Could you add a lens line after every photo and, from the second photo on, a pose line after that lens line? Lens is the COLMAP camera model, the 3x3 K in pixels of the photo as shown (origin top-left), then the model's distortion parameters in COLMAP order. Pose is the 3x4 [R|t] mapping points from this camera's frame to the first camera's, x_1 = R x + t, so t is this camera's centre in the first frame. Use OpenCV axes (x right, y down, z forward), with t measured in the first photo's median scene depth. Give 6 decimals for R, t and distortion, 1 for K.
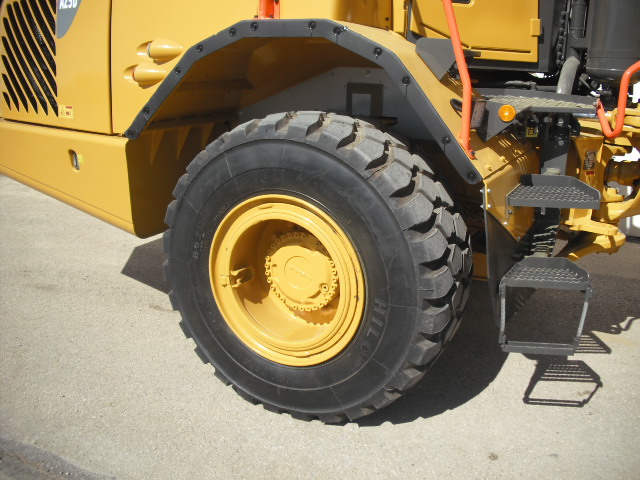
lens RADIAL K [[665.2, 0, 319.4], [0, 665.2, 240.7], [0, 0, 1]] dist [-0.143051, 0.000000]
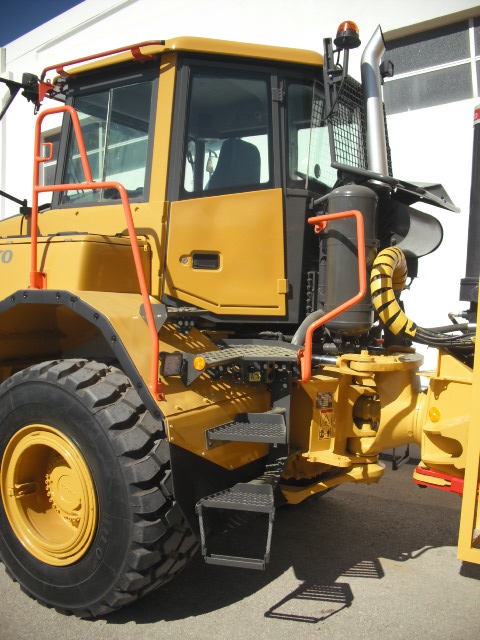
lens RADIAL K [[665.2, 0, 209.7], [0, 665.2, 339.6], [0, 0, 1]] dist [-0.143051, 0.000000]
pose [[0.990604, 0.006327, -0.136615, 0.410906], [-0.032462, 0.981259, -0.189940, -0.000664], [0.132853, 0.192590, 0.972244, -0.199150]]
